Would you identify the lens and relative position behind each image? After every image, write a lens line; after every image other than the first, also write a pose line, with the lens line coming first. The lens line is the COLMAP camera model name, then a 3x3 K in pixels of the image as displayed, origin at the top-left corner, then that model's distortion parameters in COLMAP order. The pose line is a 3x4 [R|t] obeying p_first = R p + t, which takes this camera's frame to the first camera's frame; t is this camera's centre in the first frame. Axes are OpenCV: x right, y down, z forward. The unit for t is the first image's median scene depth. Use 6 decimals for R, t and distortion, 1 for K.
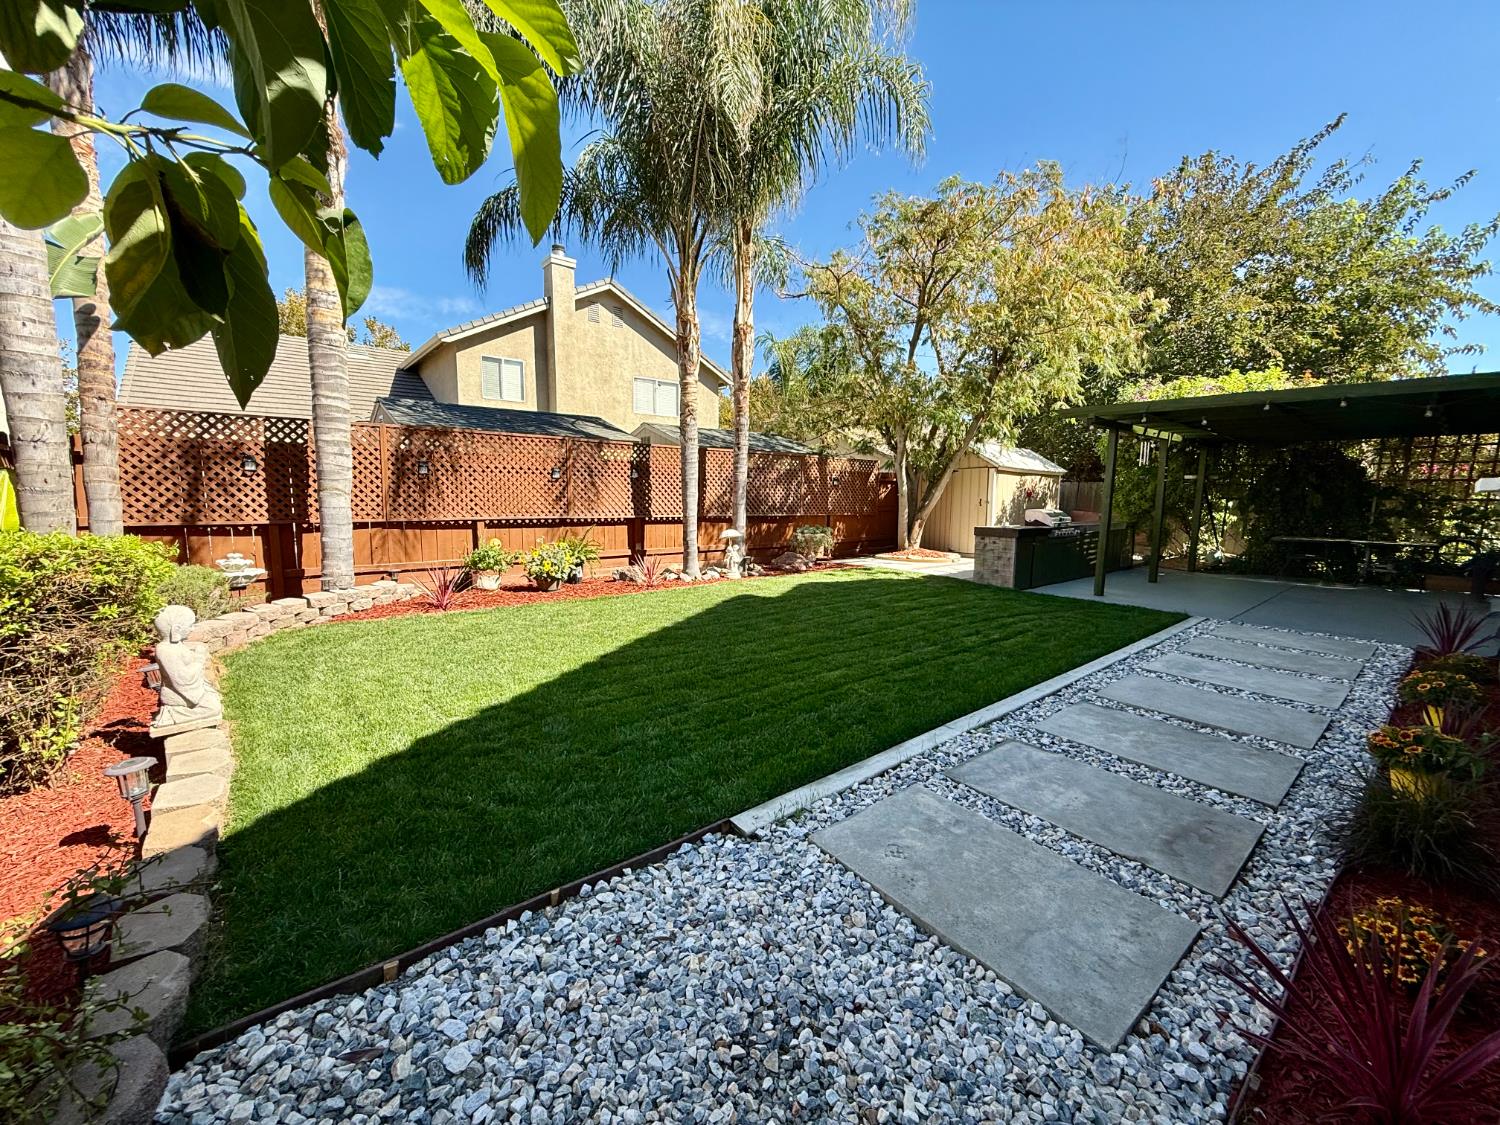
lens RADIAL K [[600.1, 0, 749.2], [0, 600.1, 565.3], [0, 0, 1]] dist [0.001306, -0.000062]
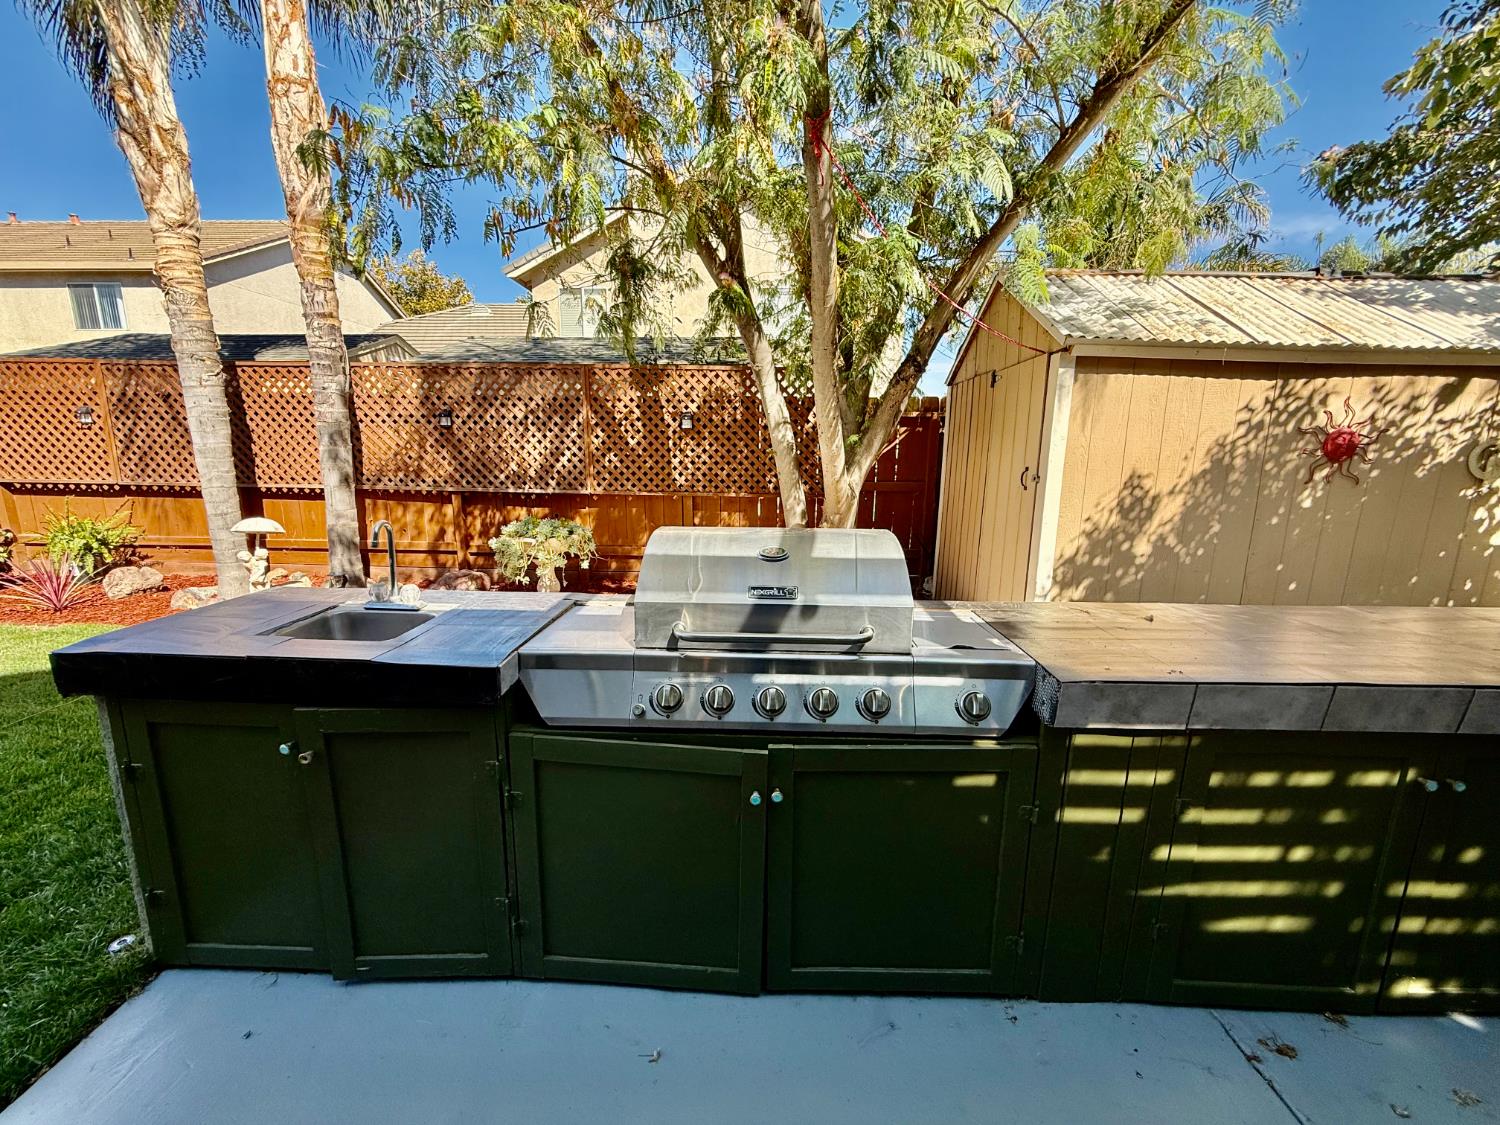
lens RADIAL K [[600.1, 0, 748.9], [0, 600.1, 561.3], [0, 0, 1]] dist [0.001306, -0.000062]
pose [[0.749007, 0.120734, -0.651469, 0.519507], [-0.079152, 0.992521, 0.092938, -0.087026], [0.657817, -0.018046, 0.752961, 0.742044]]
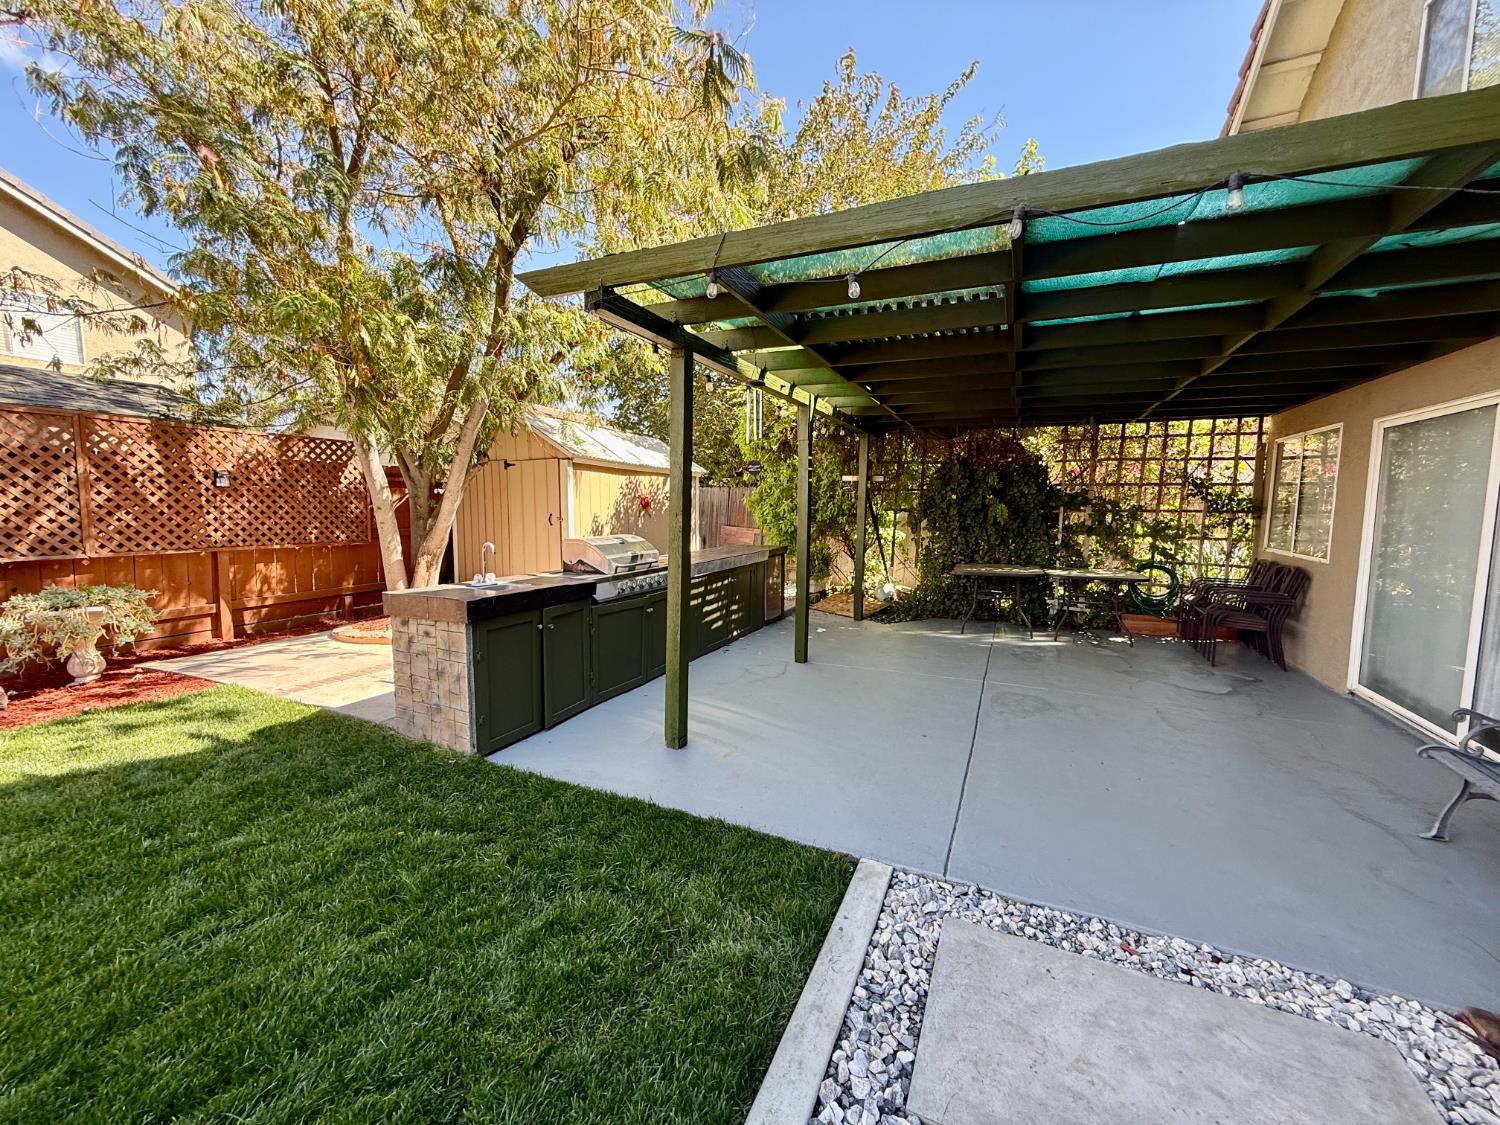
lens RADIAL K [[600.1, 0, 745.1], [0, 600.1, 563.6], [0, 0, 1]] dist [0.001306, -0.000062]
pose [[0.904824, -0.047012, 0.423182, 0.332879], [0.053042, 0.998589, -0.002476, -0.054836], [-0.422468, 0.024687, 0.906042, 0.433576]]
